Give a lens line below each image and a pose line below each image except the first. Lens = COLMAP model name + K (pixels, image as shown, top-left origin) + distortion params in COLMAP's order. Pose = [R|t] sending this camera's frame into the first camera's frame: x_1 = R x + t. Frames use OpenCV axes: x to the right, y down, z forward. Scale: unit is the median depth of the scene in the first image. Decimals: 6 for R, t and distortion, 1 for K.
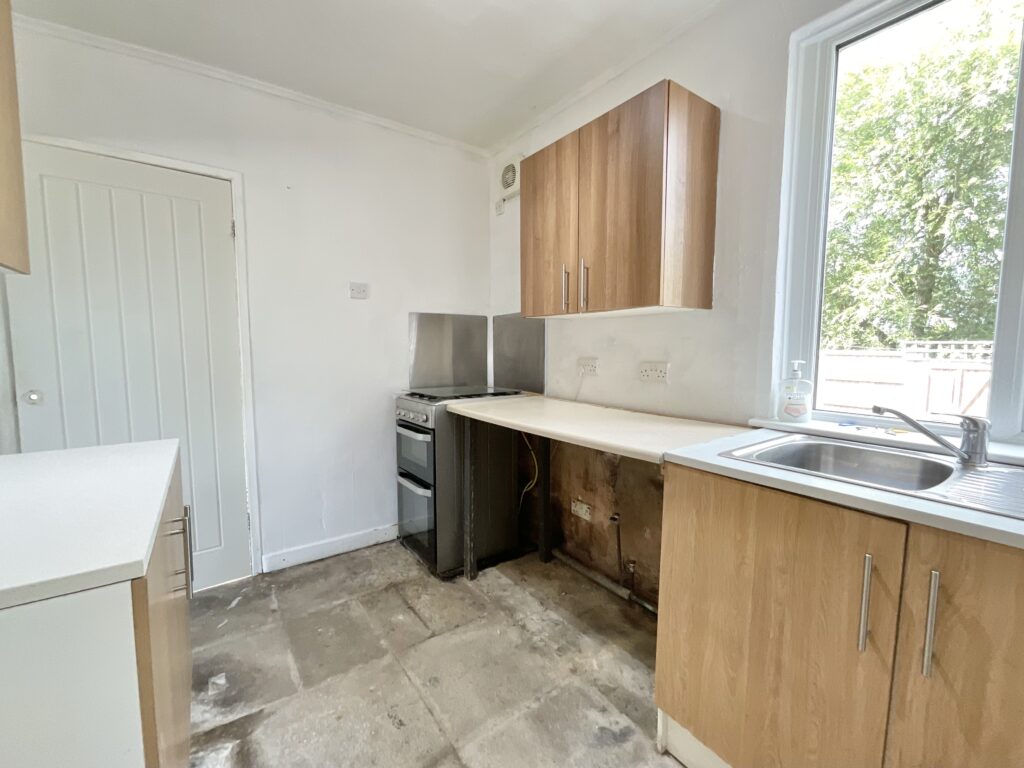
lens RADIAL K [[415.2, 0, 505.5], [0, 415.2, 384.3], [0, 0, 1]] dist [-0.031386, 0.000357]
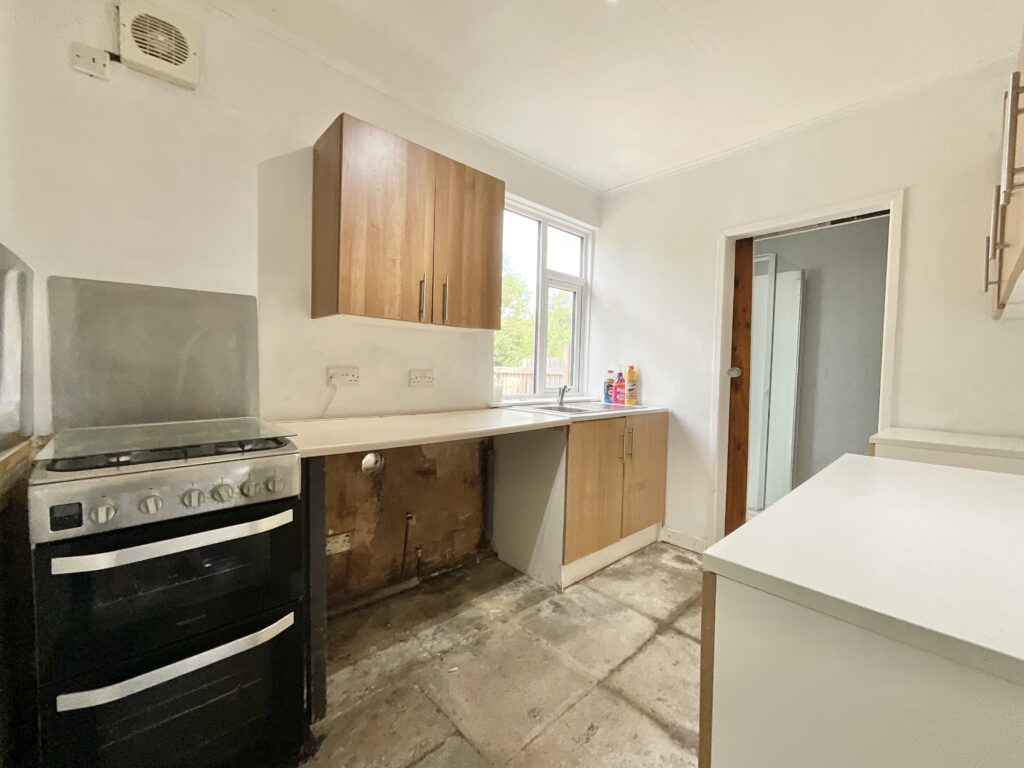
lens RADIAL K [[415.2, 0, 505.5], [0, 415.2, 384.3], [0, 0, 1]] dist [-0.031386, 0.000357]
pose [[-0.121149, -0.037273, 0.991934, -0.903420], [0.063867, 0.996932, 0.045261, -0.054671], [-0.990578, 0.068835, -0.118397, 0.958486]]
